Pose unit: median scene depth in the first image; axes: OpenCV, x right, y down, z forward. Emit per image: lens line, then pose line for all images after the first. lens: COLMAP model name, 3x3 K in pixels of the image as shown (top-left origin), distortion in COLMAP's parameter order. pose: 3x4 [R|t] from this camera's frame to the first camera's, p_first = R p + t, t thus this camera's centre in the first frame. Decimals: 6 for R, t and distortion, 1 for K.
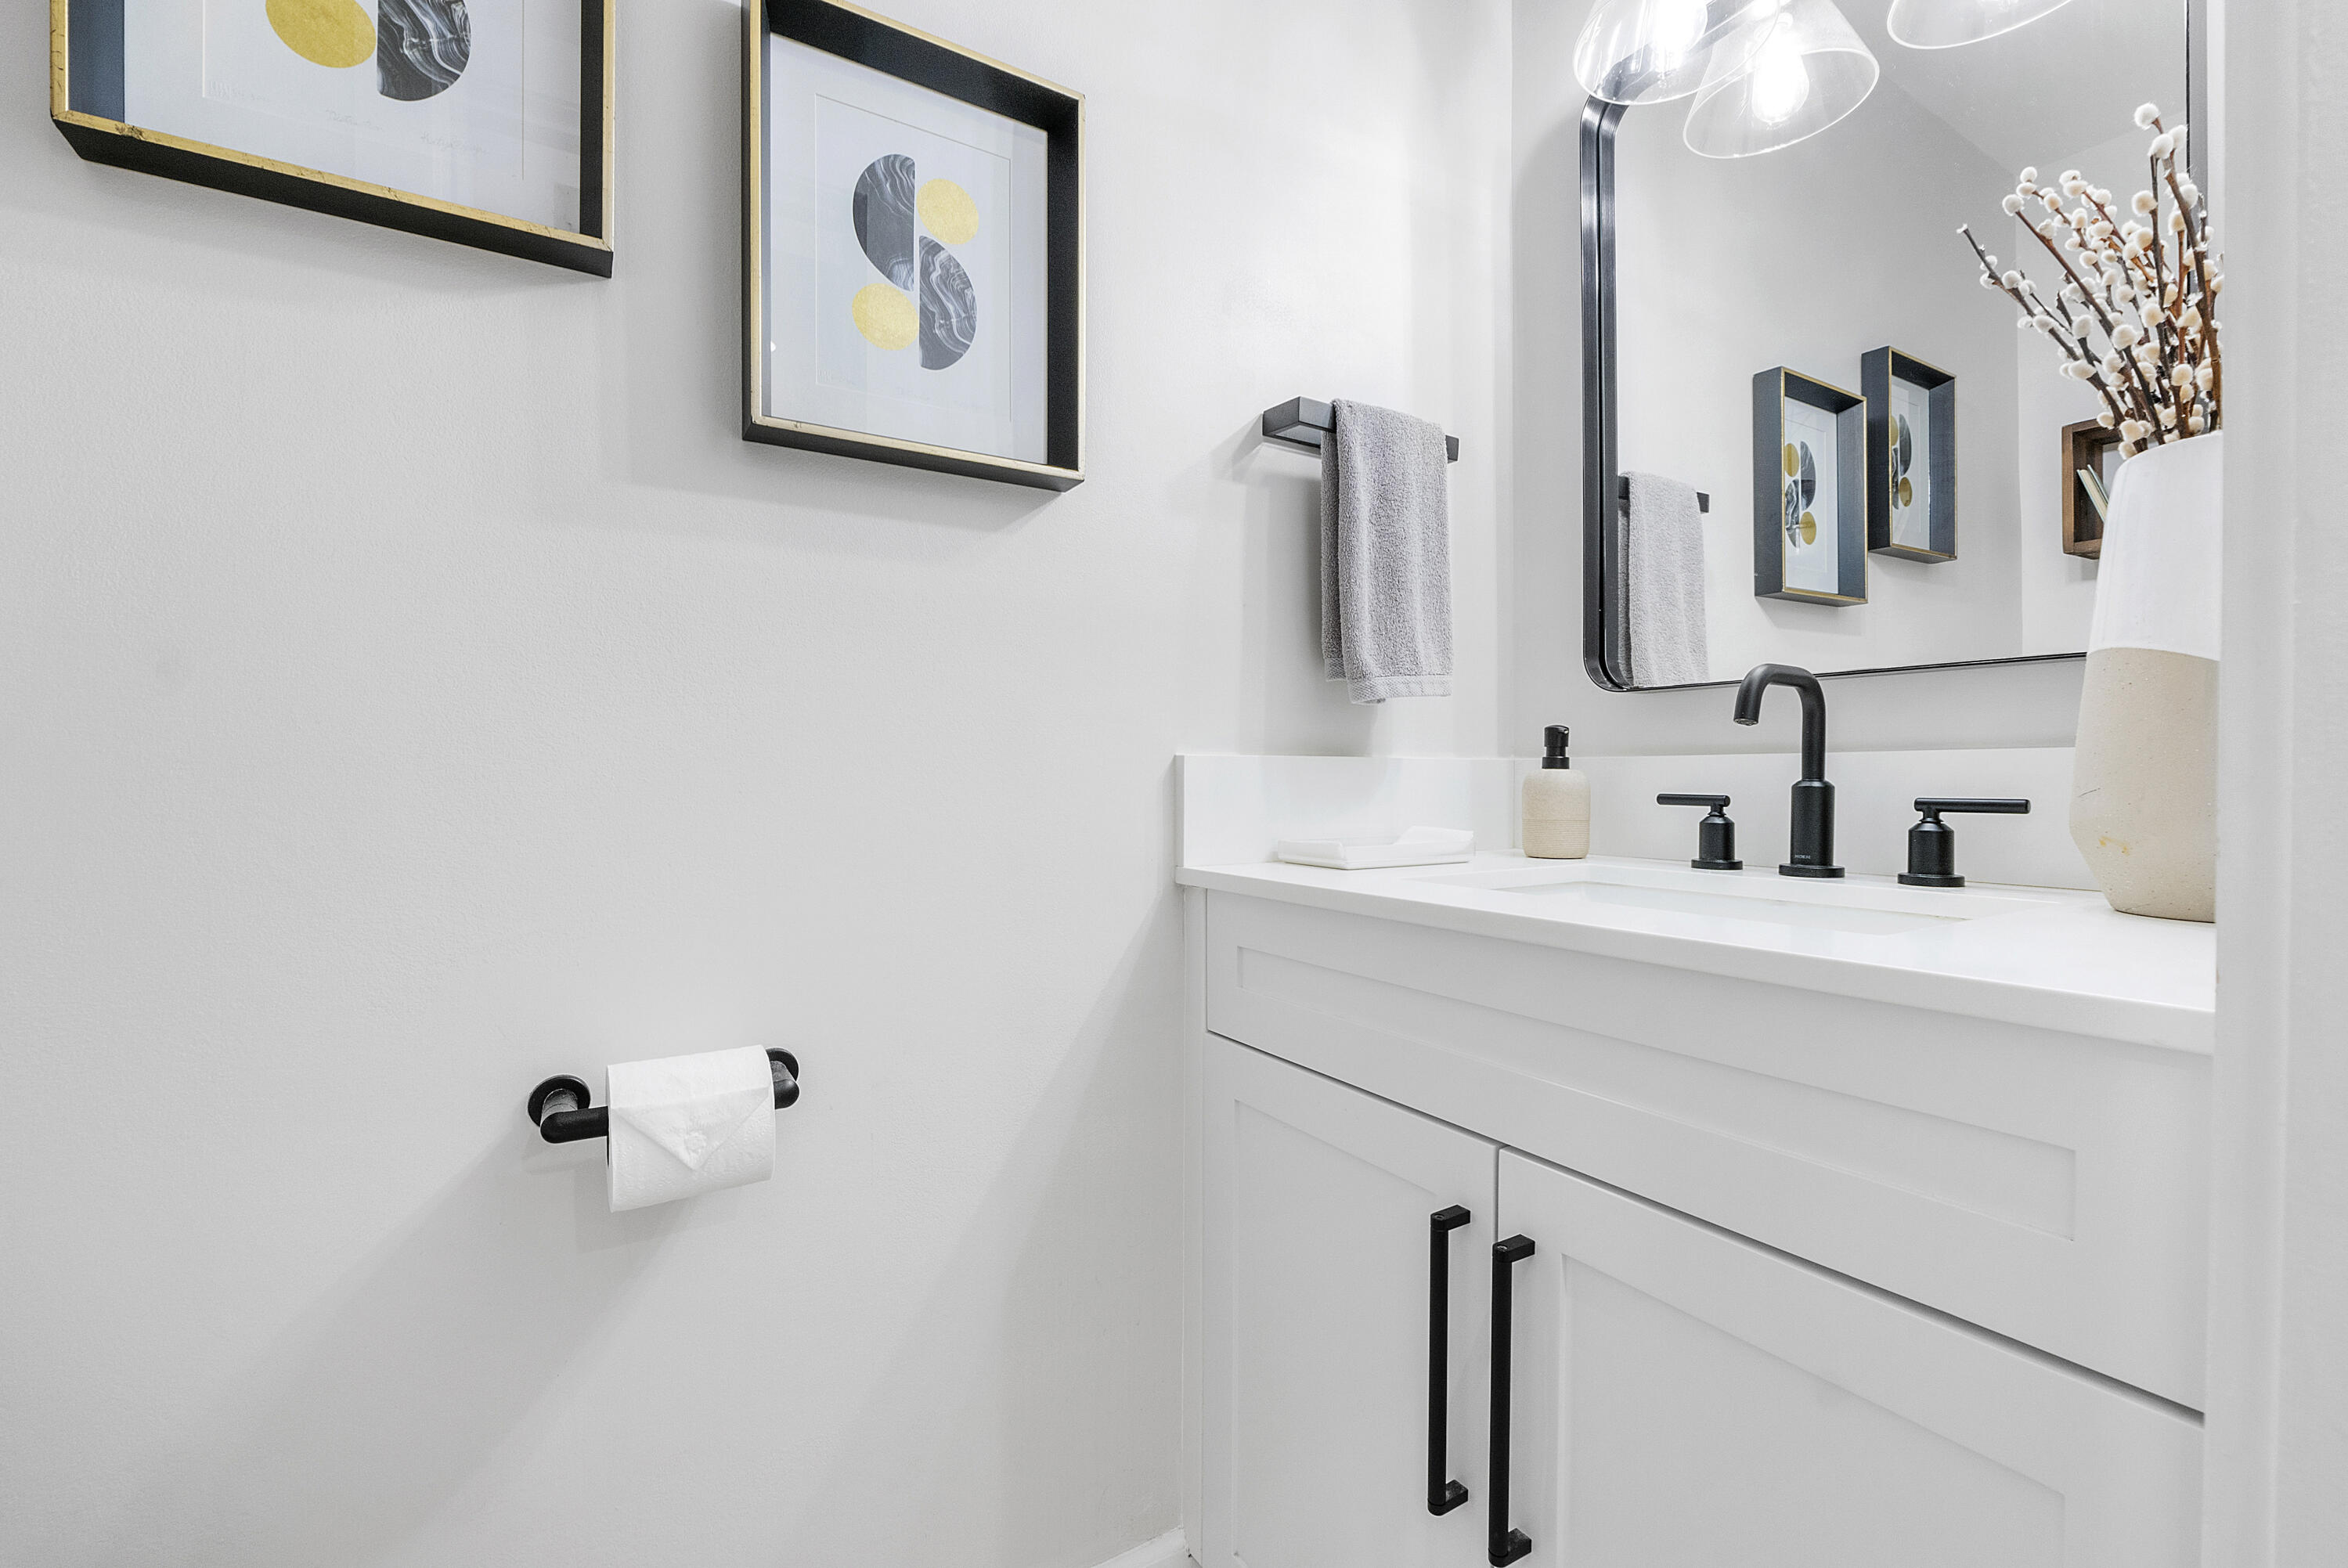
lens RADIAL K [[1007.2, 0, 1182.6], [0, 1007.2, 778.0], [0, 0, 1]] dist [-0.006469, -0.000148]
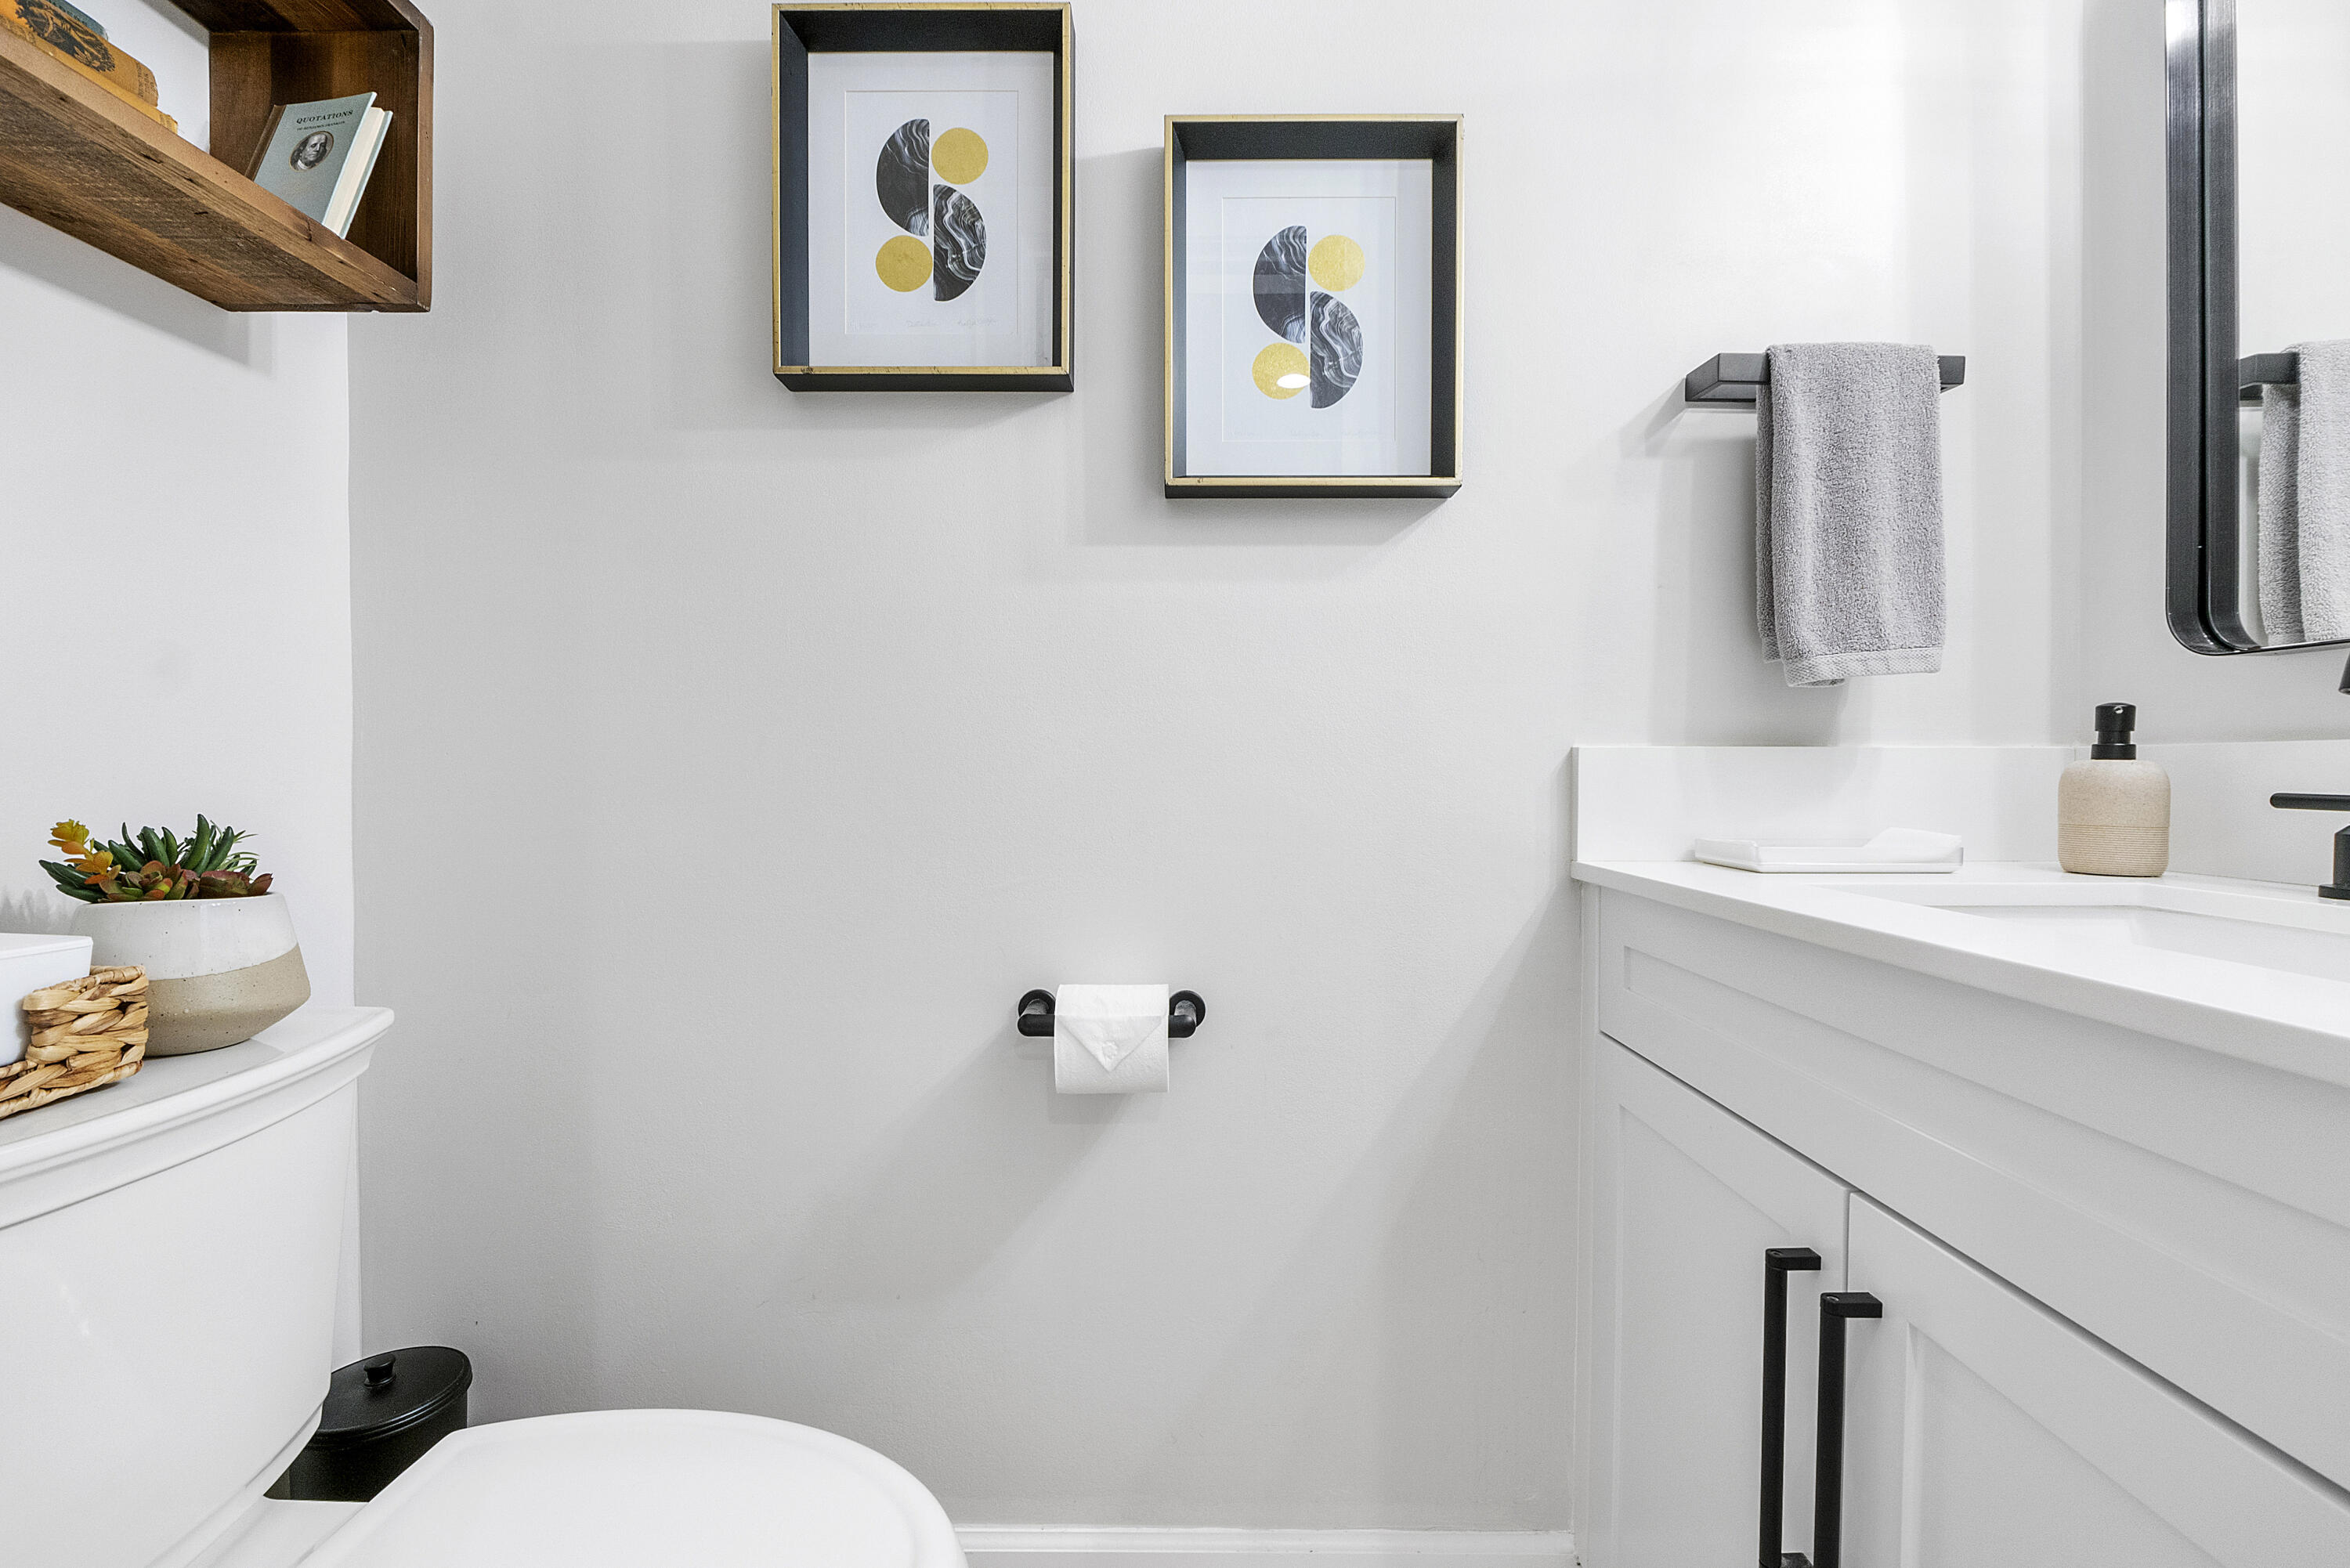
lens RADIAL K [[1005.8, 0, 1163.1], [0, 1005.8, 772.9], [0, 0, 1]] dist [-0.004057, 0.000080]
pose [[0.845213, 0.002118, -0.534426, 0.191506], [-0.000534, 0.999995, 0.003118, -0.000787], [0.534430, -0.002350, 0.845209, -0.045177]]
